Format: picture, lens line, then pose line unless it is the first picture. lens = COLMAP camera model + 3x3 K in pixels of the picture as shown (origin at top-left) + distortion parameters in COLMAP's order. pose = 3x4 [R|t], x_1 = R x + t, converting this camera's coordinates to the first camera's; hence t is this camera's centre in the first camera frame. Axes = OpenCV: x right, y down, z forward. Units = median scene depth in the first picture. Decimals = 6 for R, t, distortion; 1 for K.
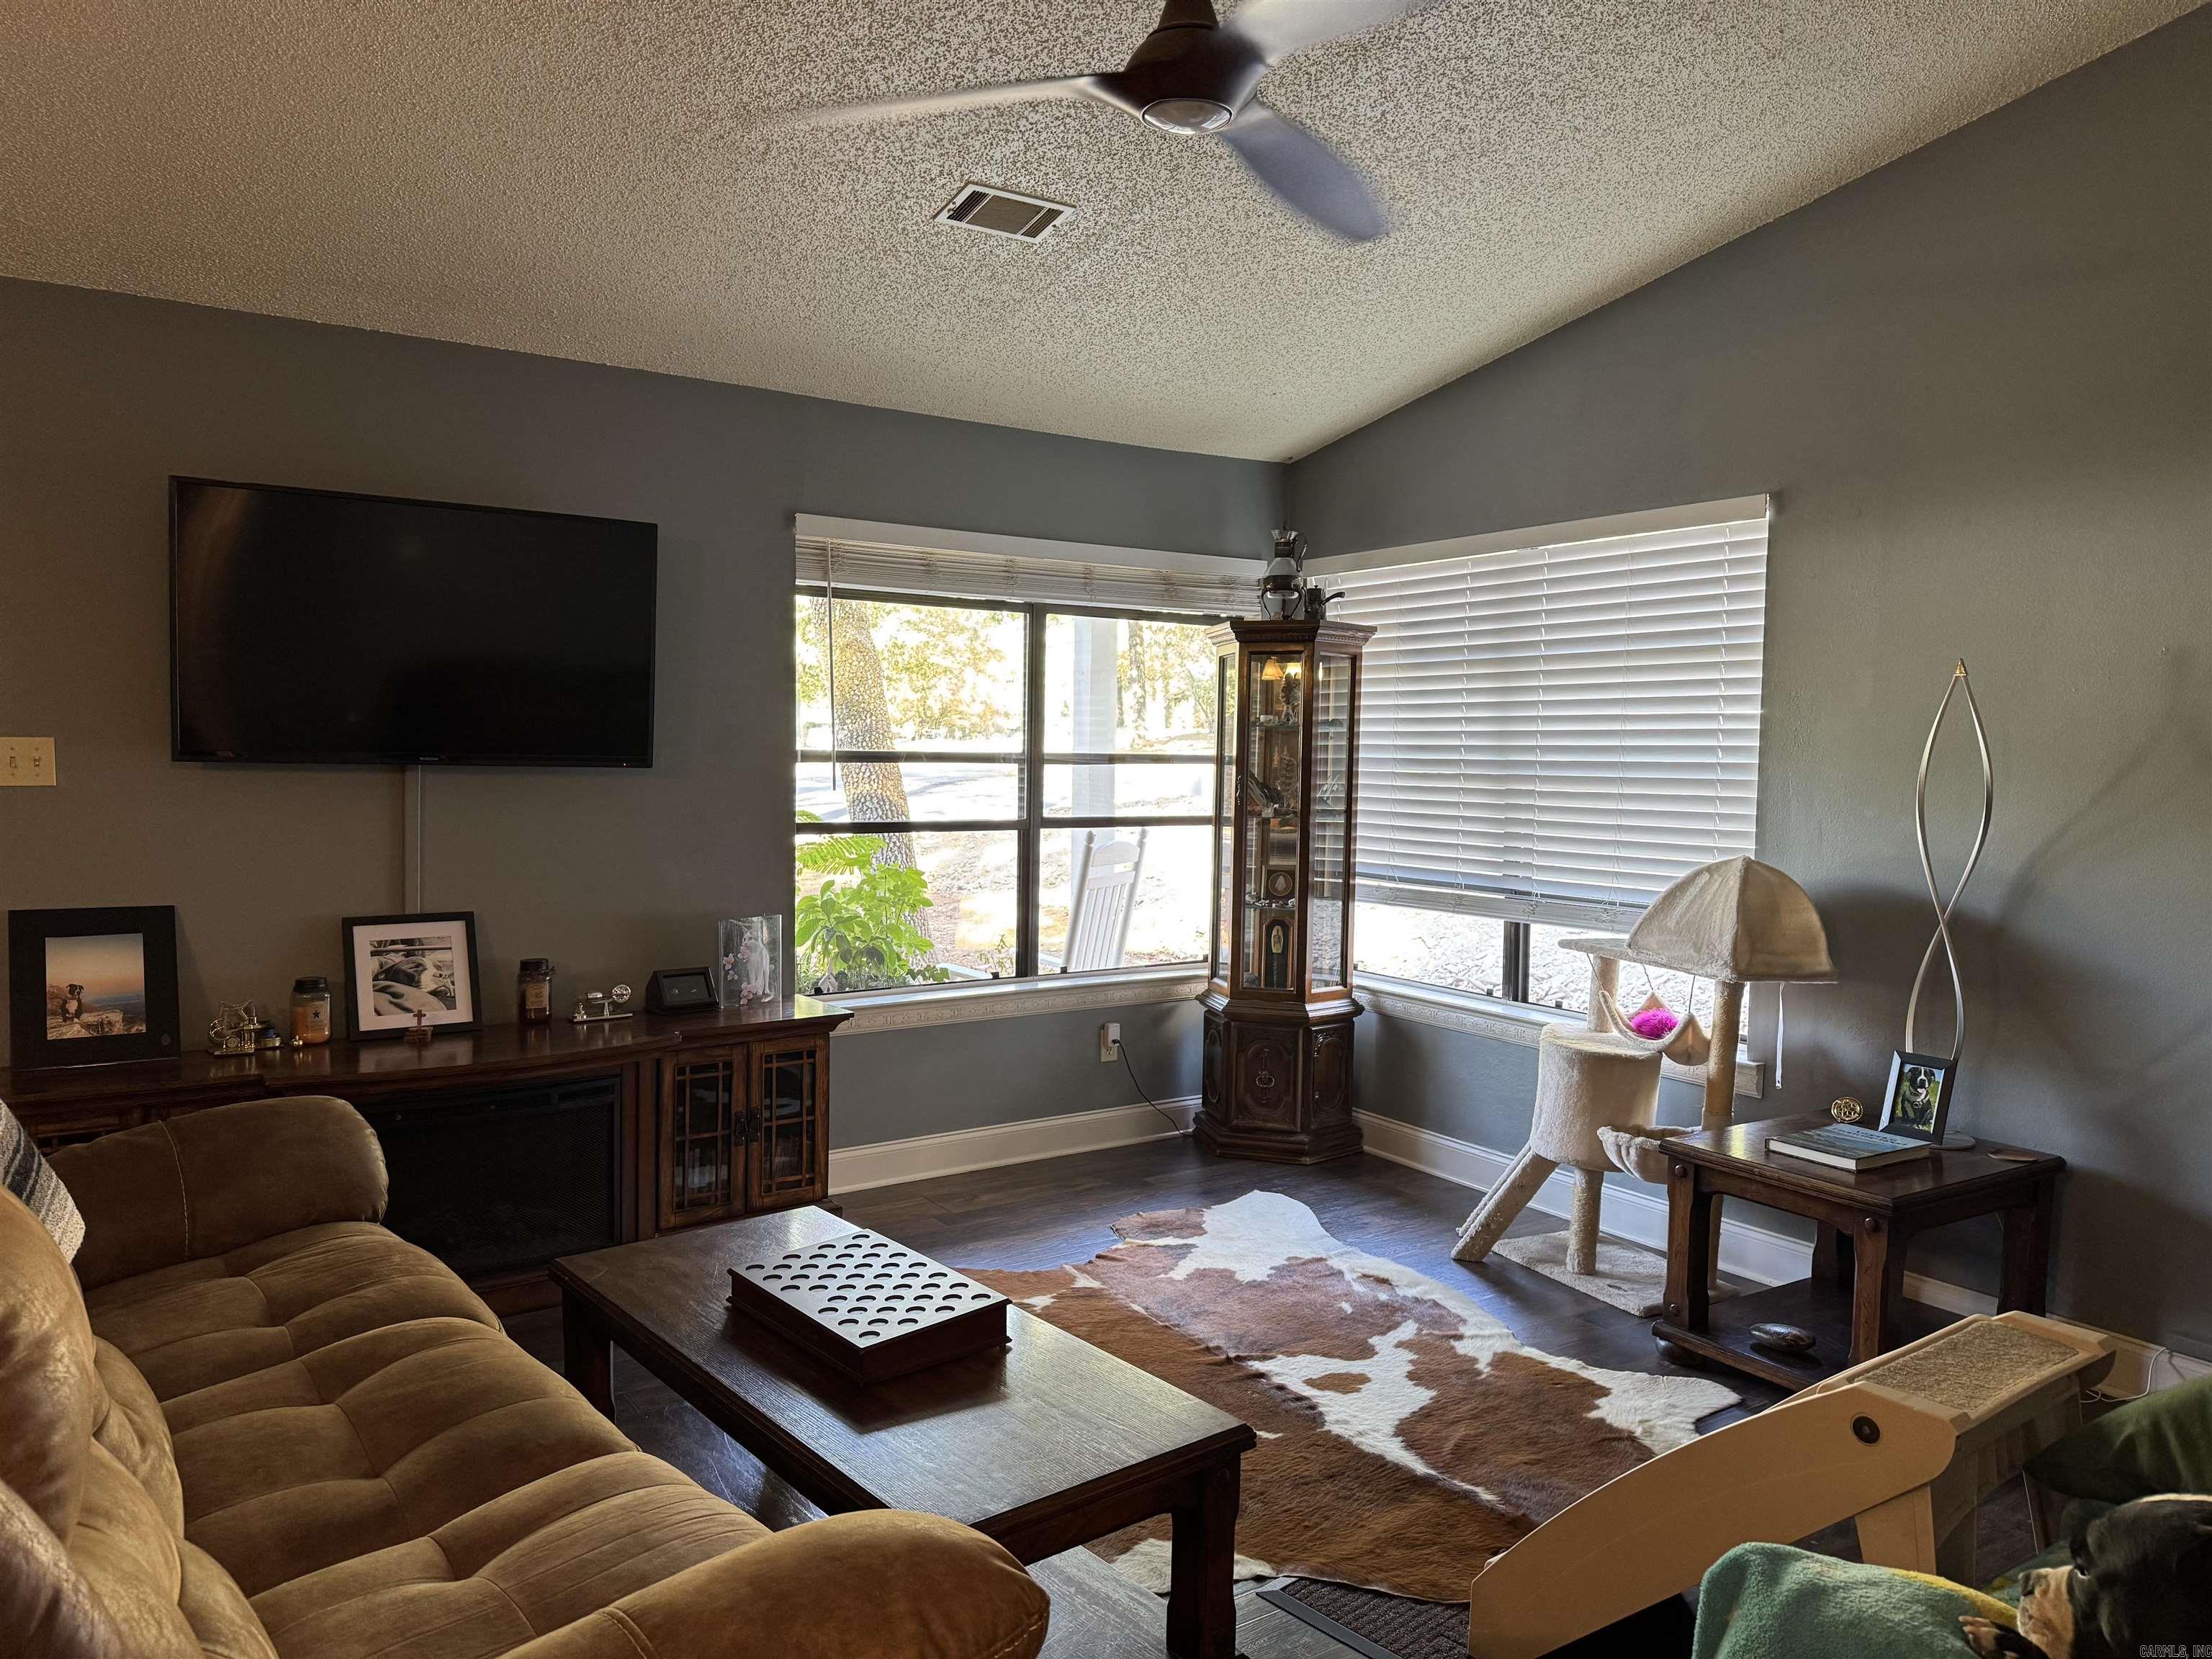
lens RADIAL K [[1525.4, 0, 1106.0], [0, 1525.4, 829.5], [0, 0, 1]] dist [0.137164, -0.210787]
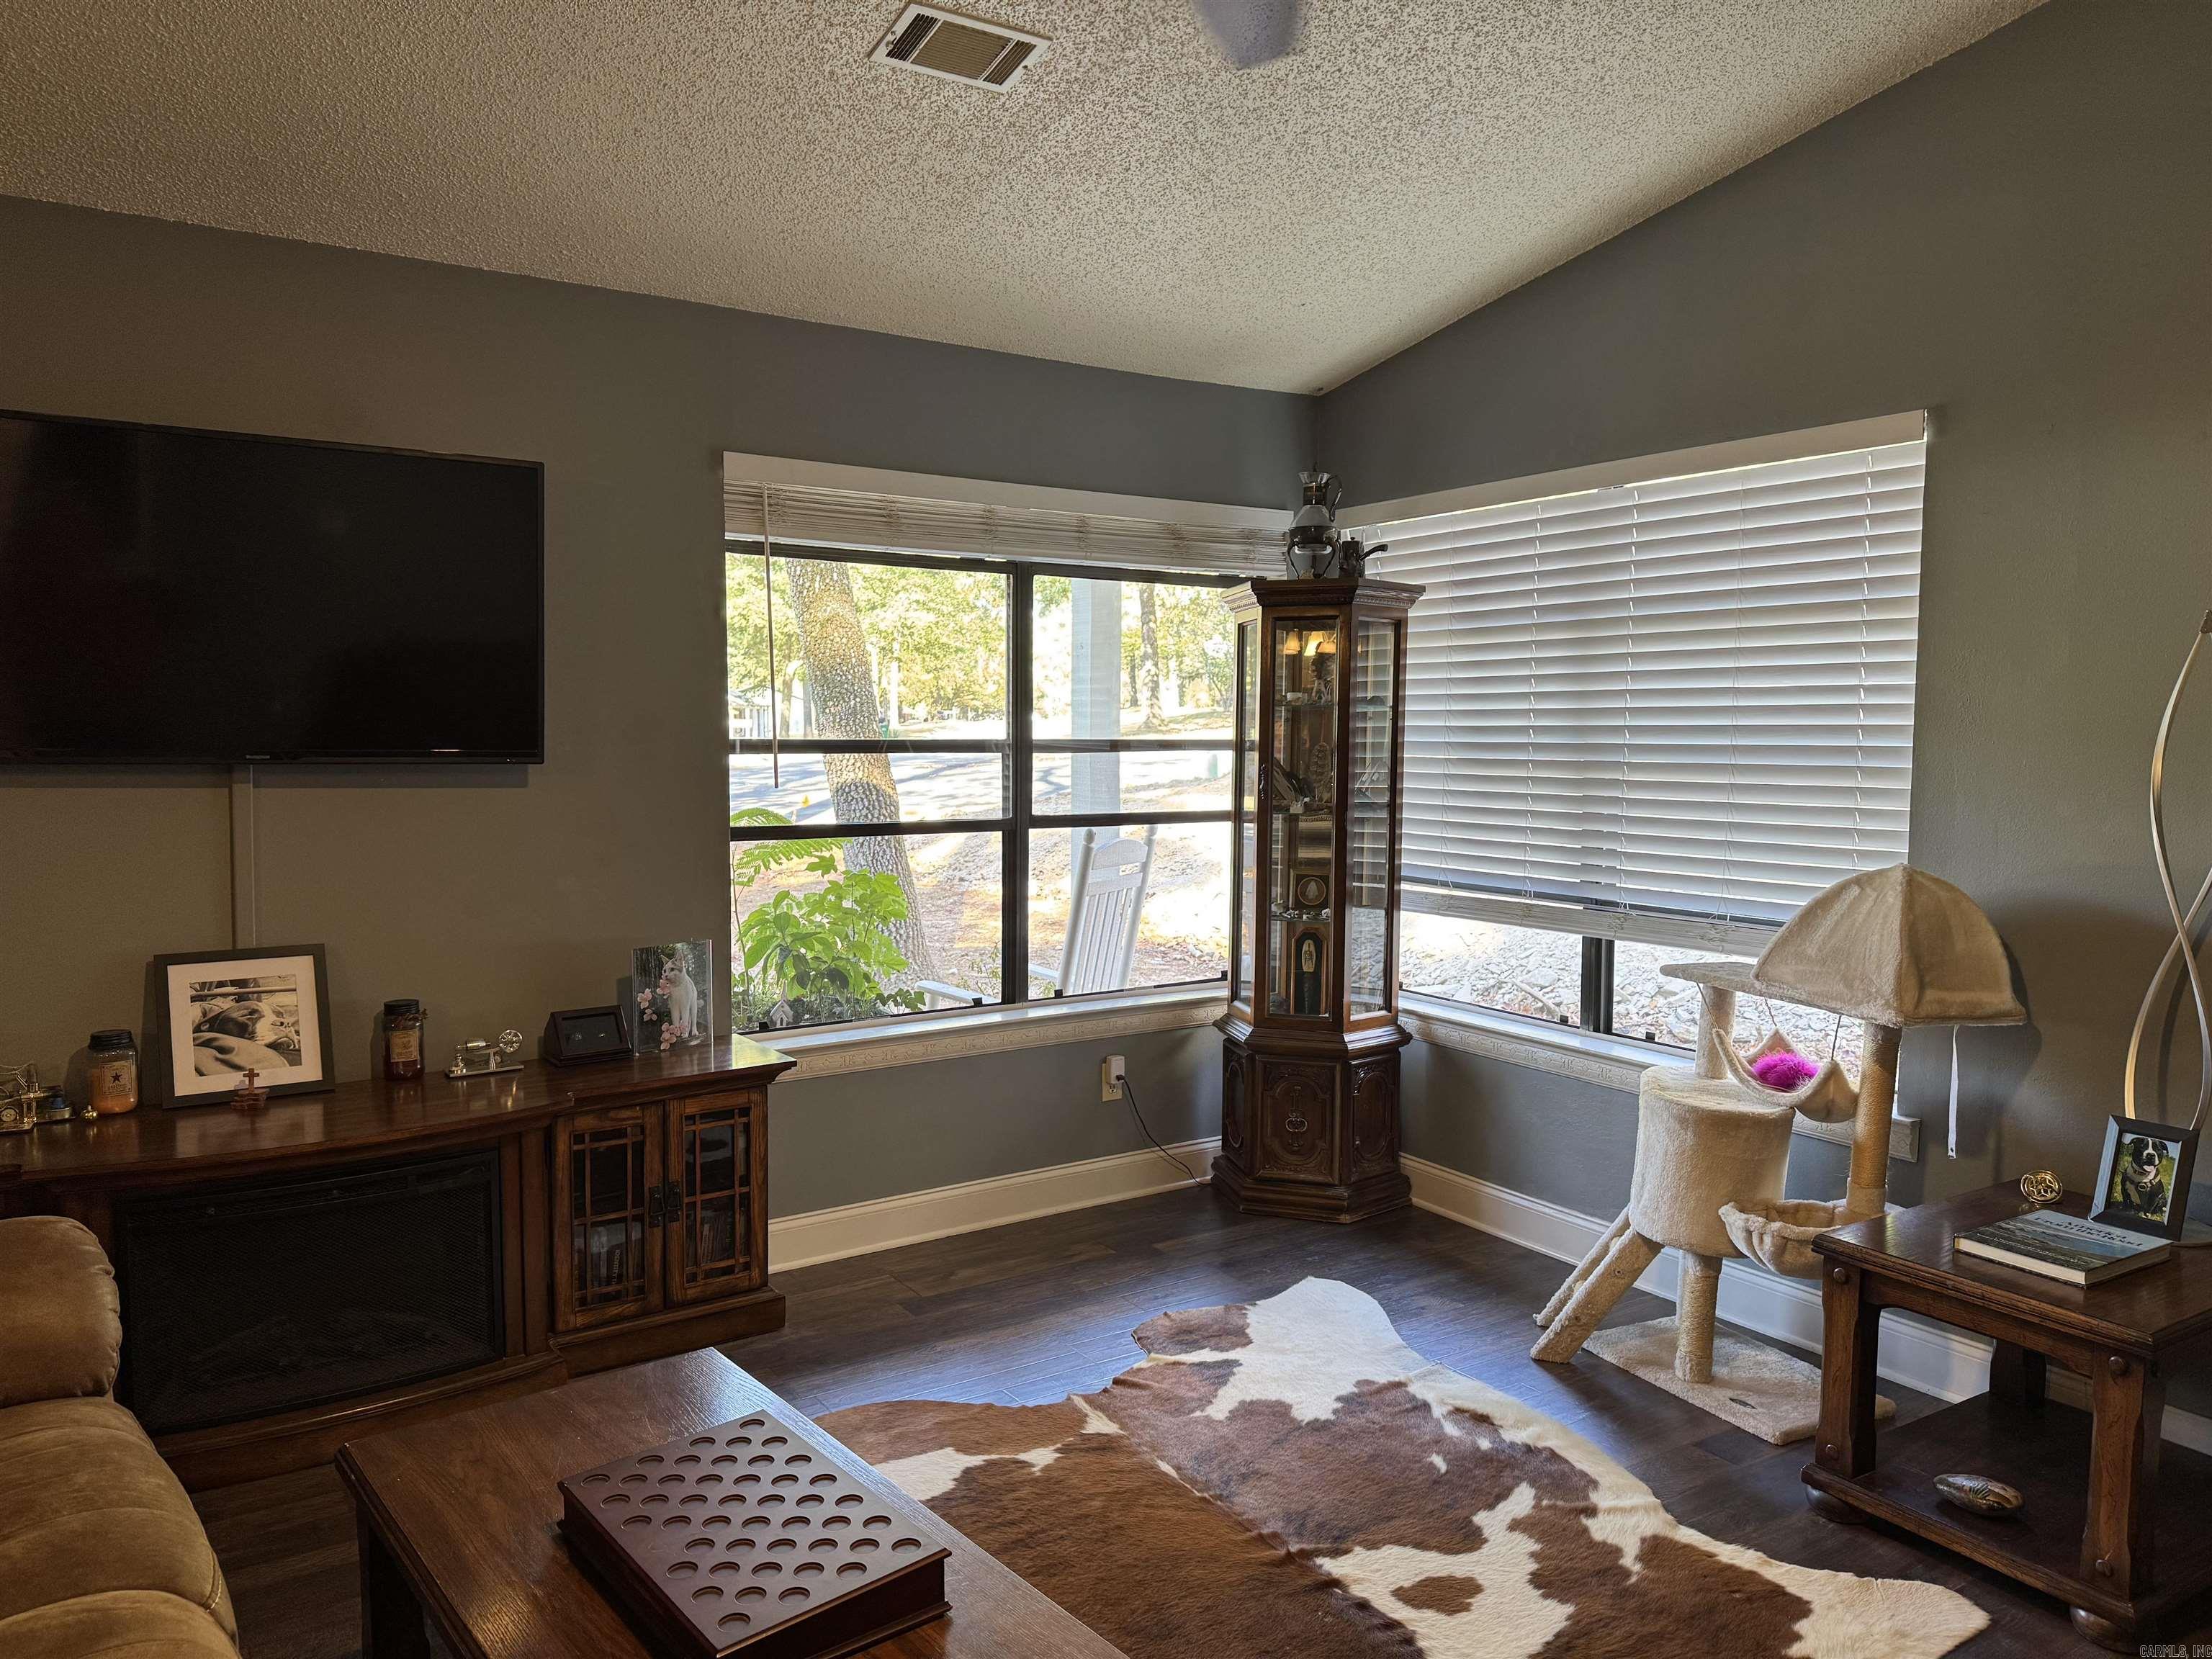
lens RADIAL K [[1520.8, 0, 1106.0], [0, 1520.8, 829.5], [0, 0, 1]] dist [0.081375, -0.096460]
pose [[0.999912, -0.008623, -0.010122, 0.009726], [0.008763, 0.999865, 0.013892, -0.013321], [0.010000, -0.013979, 0.999852, 0.180000]]
